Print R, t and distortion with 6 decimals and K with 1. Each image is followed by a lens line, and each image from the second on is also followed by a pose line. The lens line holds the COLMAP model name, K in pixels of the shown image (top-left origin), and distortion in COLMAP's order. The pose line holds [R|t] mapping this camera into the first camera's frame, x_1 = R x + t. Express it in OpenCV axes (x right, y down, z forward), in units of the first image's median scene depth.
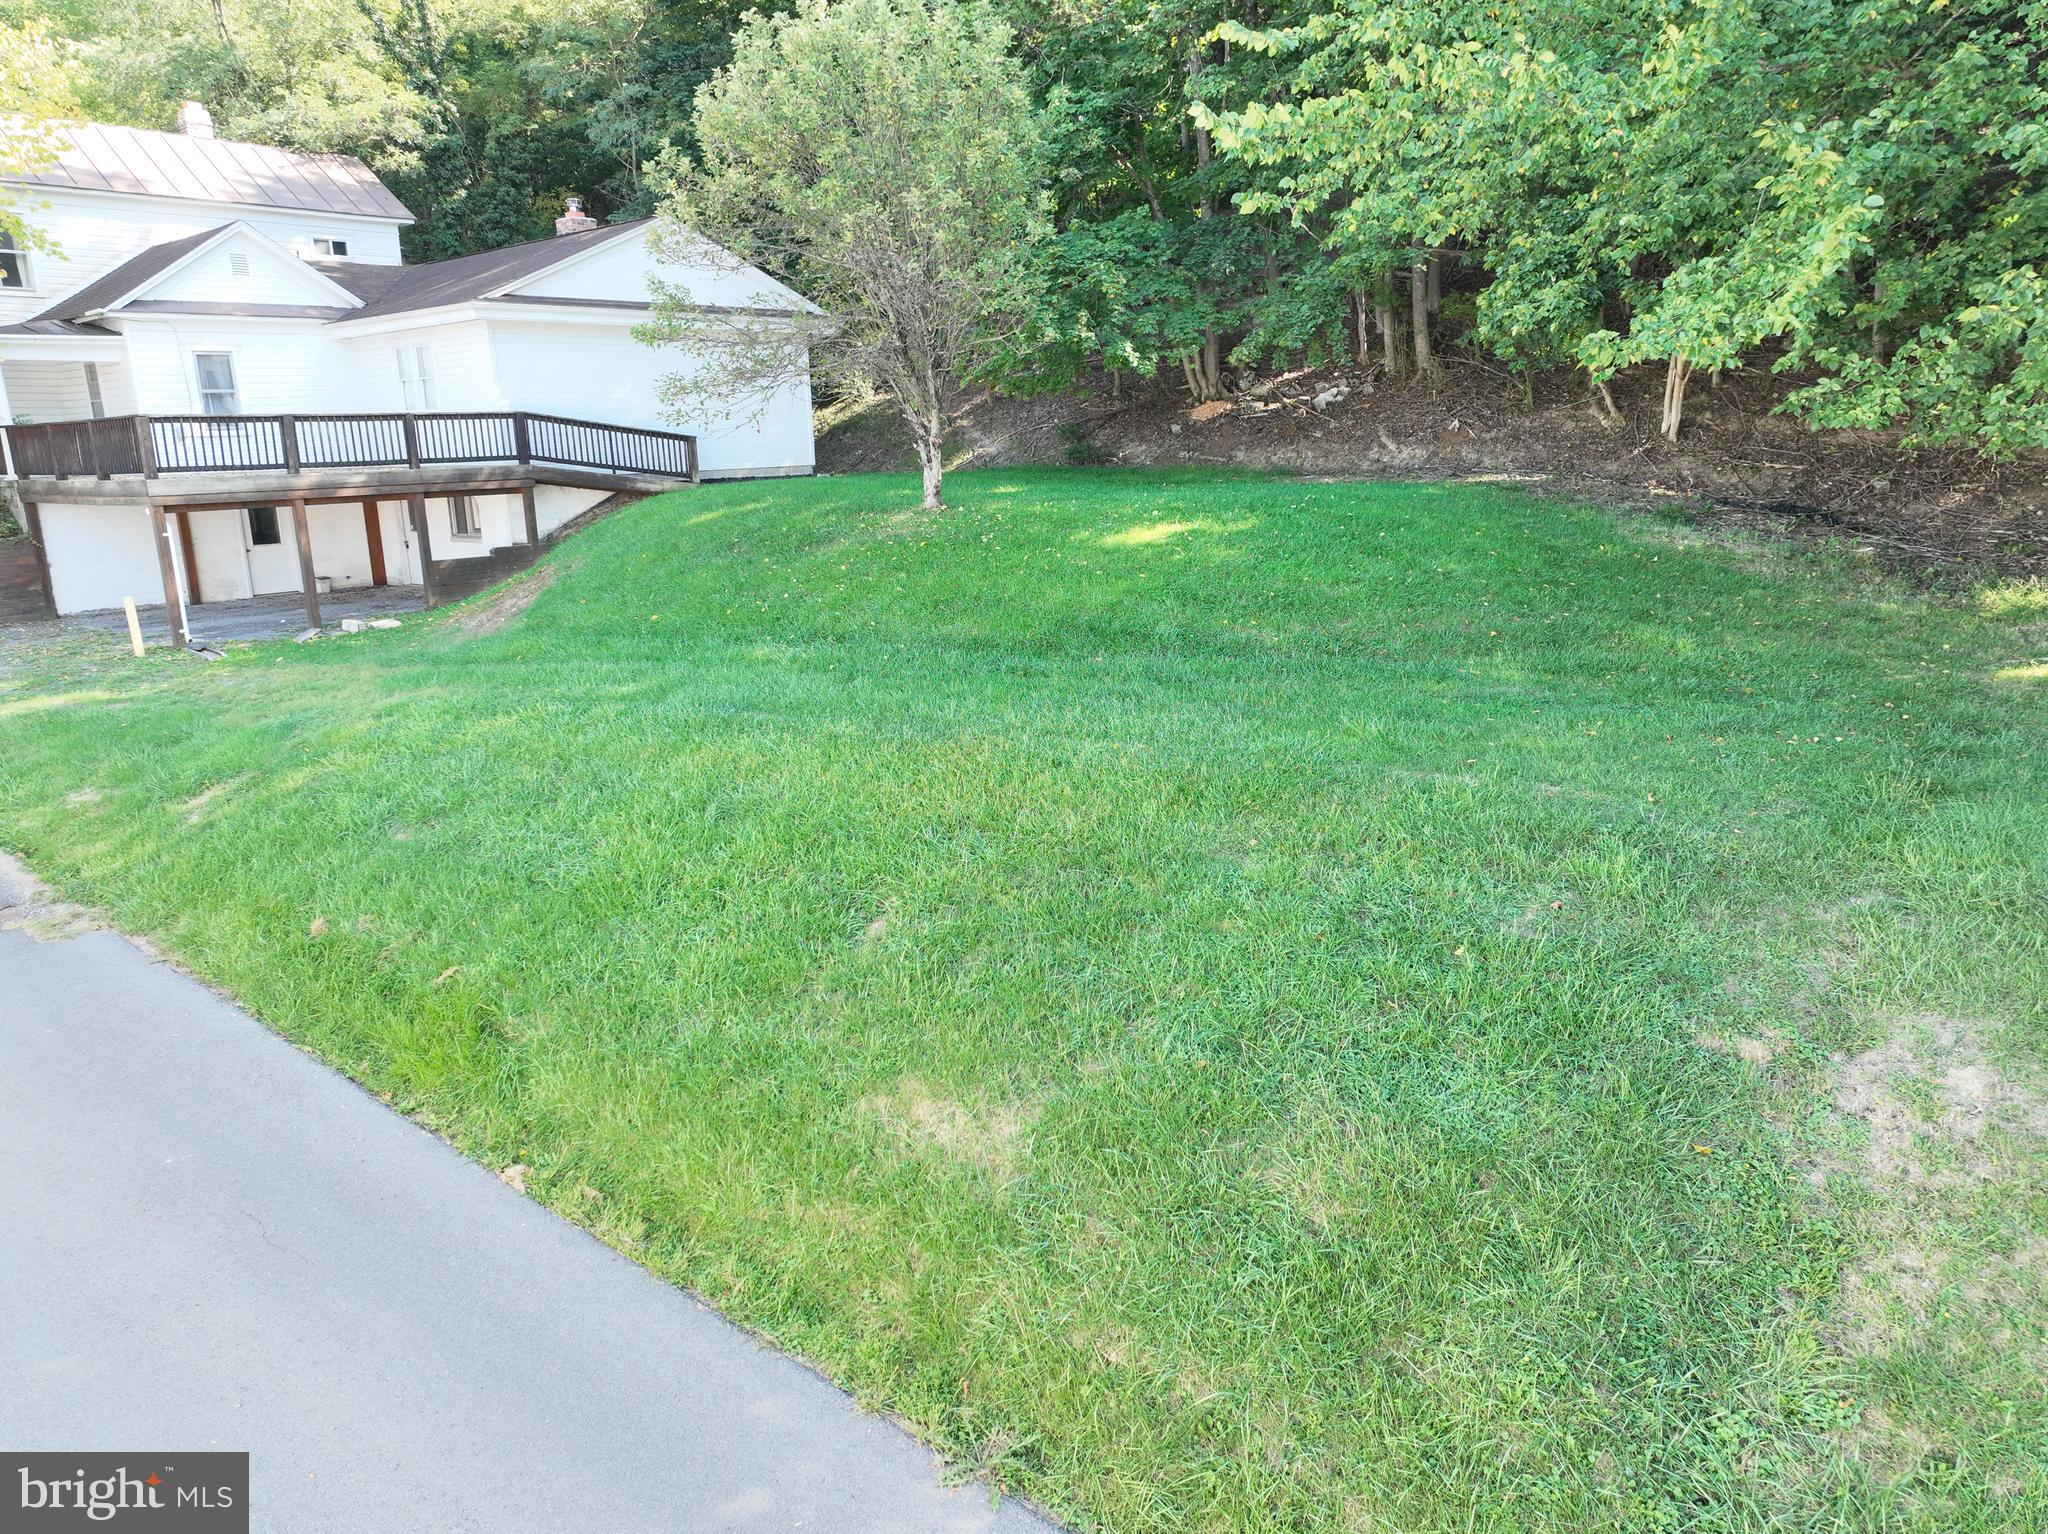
lens RADIAL K [[1448.0, 0, 1036.4], [0, 1448.0, 767.0], [0, 0, 1]] dist [-0.004046, 0.023266]
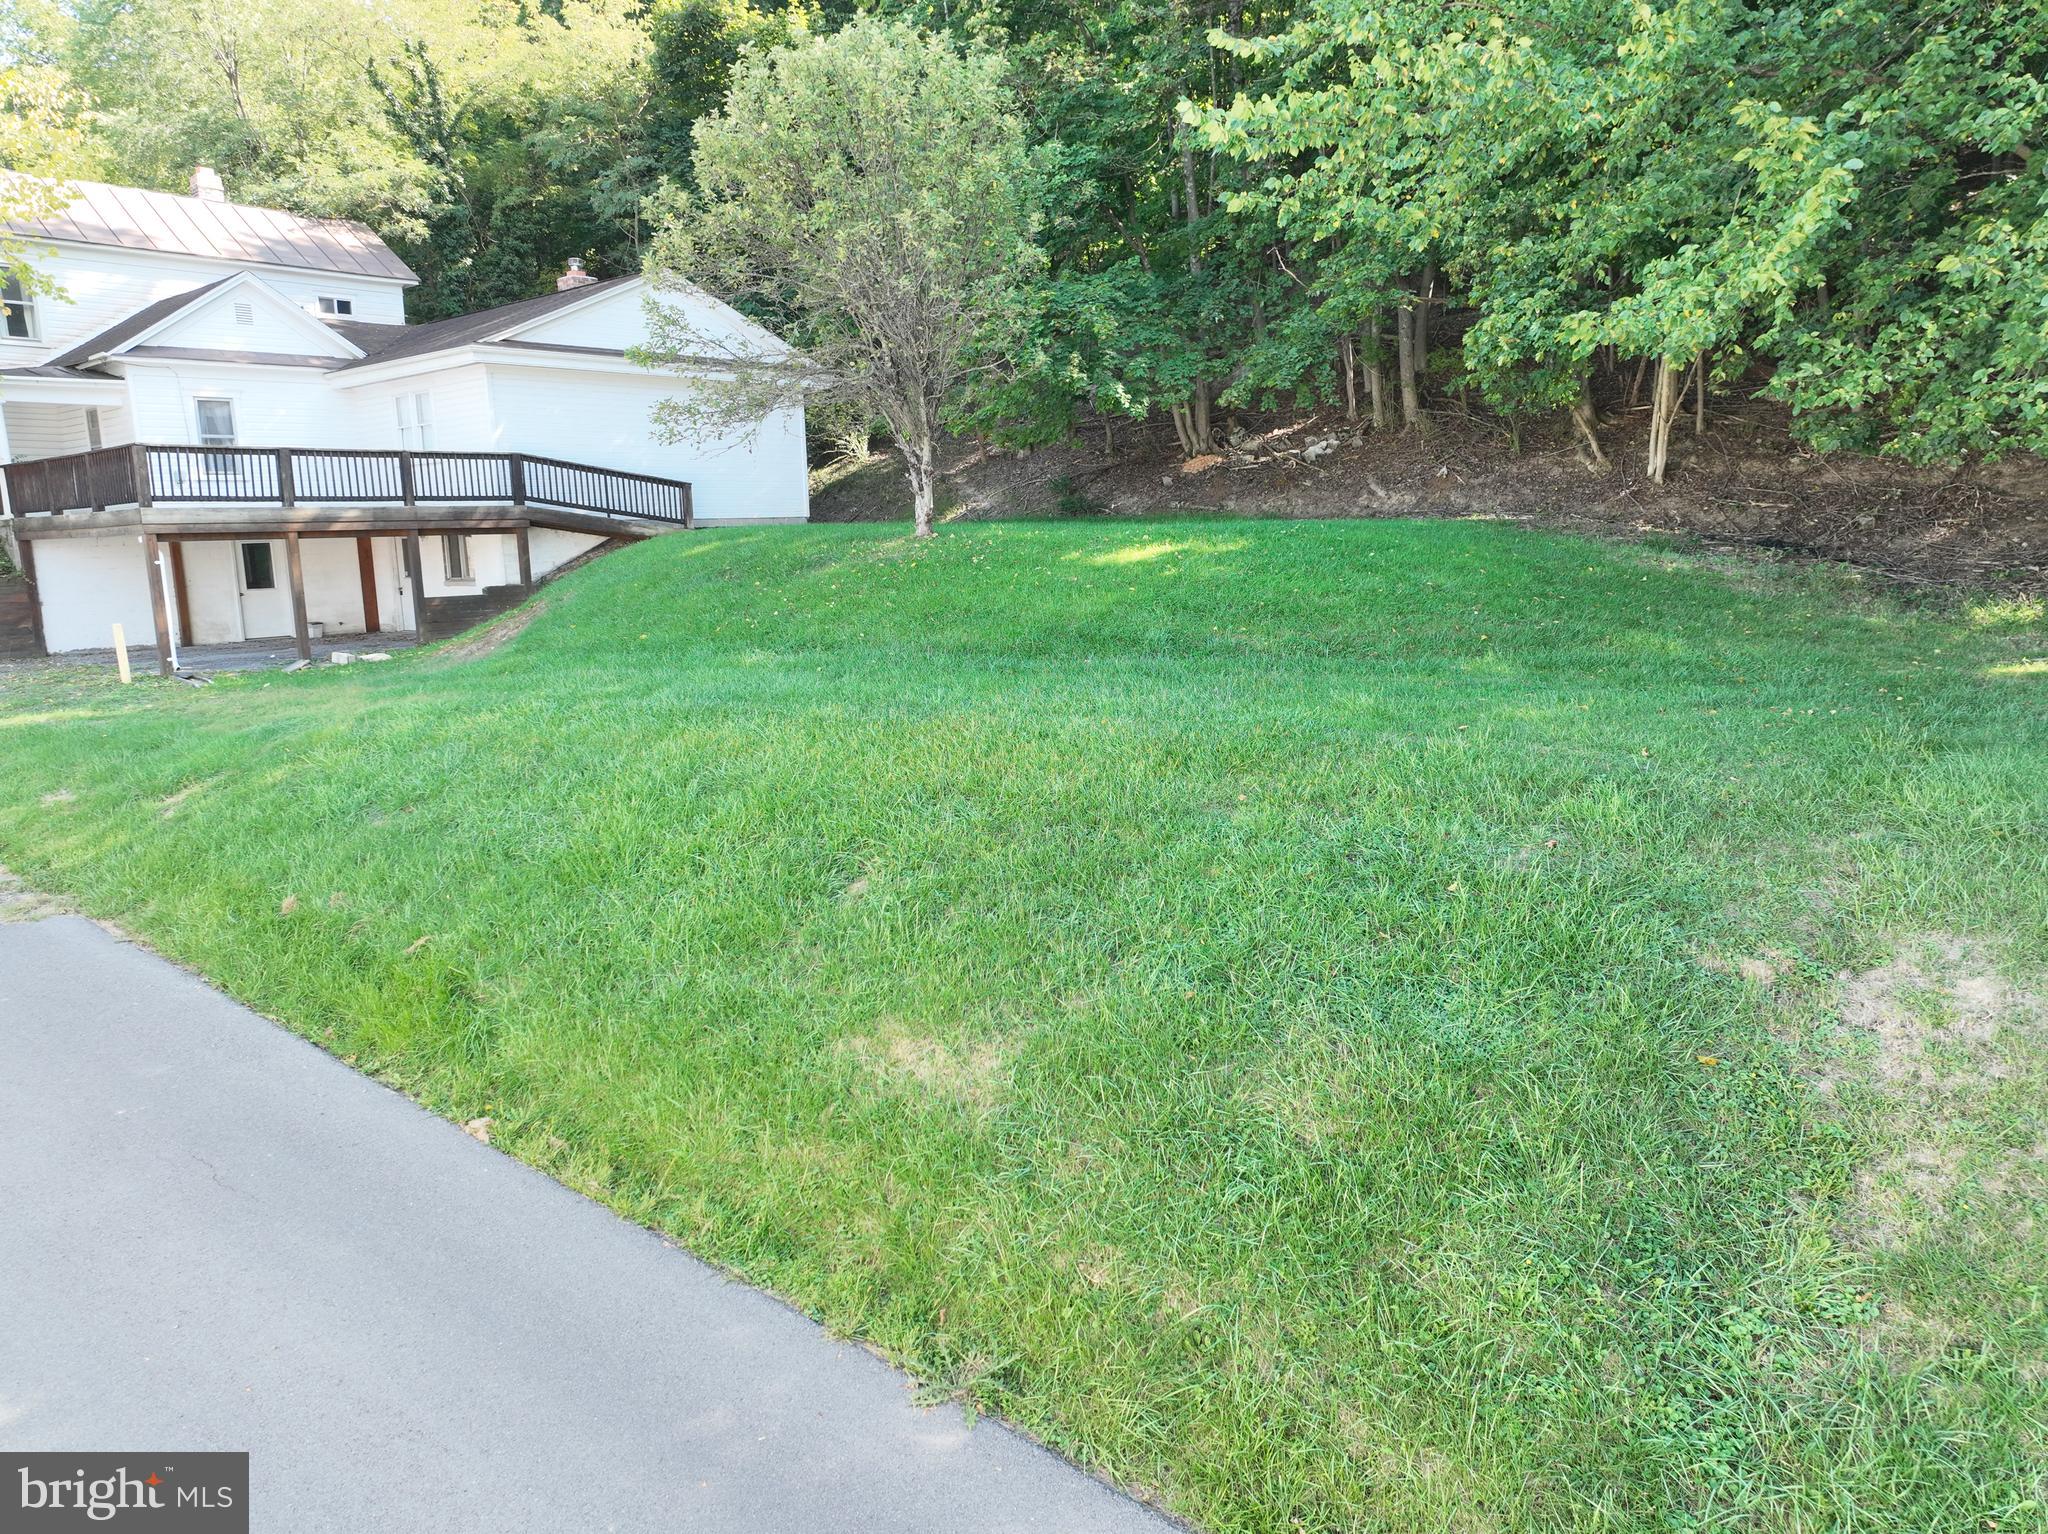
lens RADIAL K [[1448.0, 0, 1036.6], [0, 1448.0, 766.4], [0, 0, 1]] dist [-0.004046, 0.023266]
pose [[0.999993, 0.001992, 0.003276, 0.004660], [-0.001775, 0.997893, -0.064851, 0.063568], [-0.003399, 0.064845, 0.997890, 0.012205]]
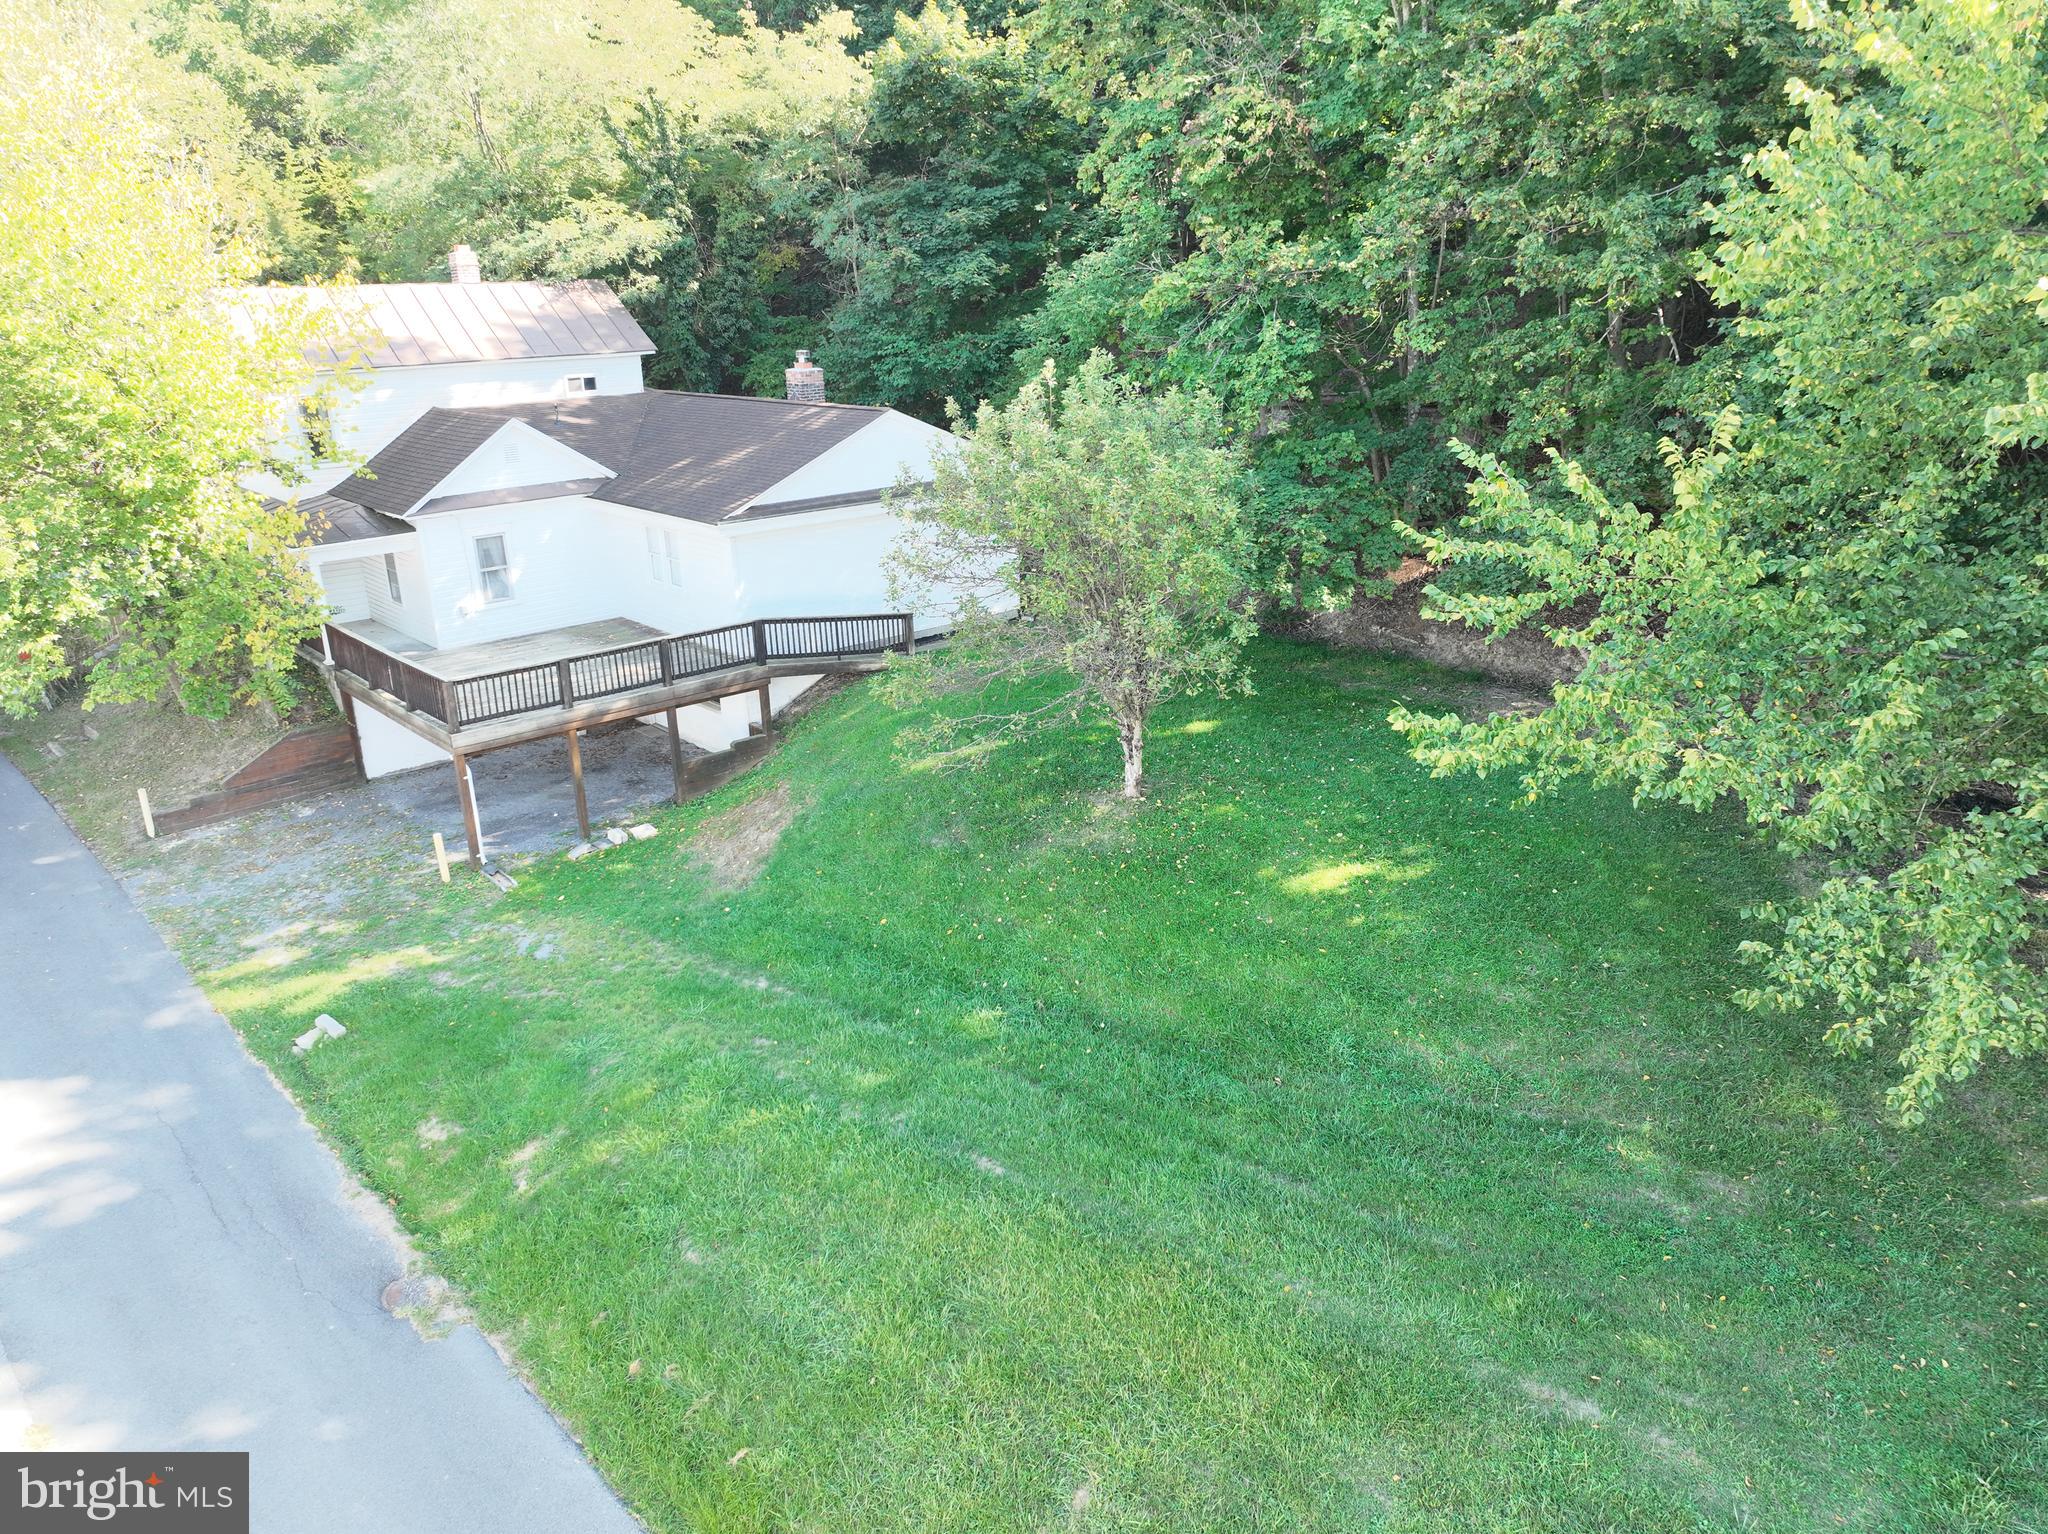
lens RADIAL K [[1448.0, 0, 1040.5], [0, 1448.0, 770.8], [0, 0, 1]] dist [-0.004046, 0.023266]
pose [[0.991999, 0.044695, -0.118071, -0.018064], [-0.032343, 0.993995, 0.104535, -0.434181], [0.122034, -0.099880, 0.987487, -0.114222]]
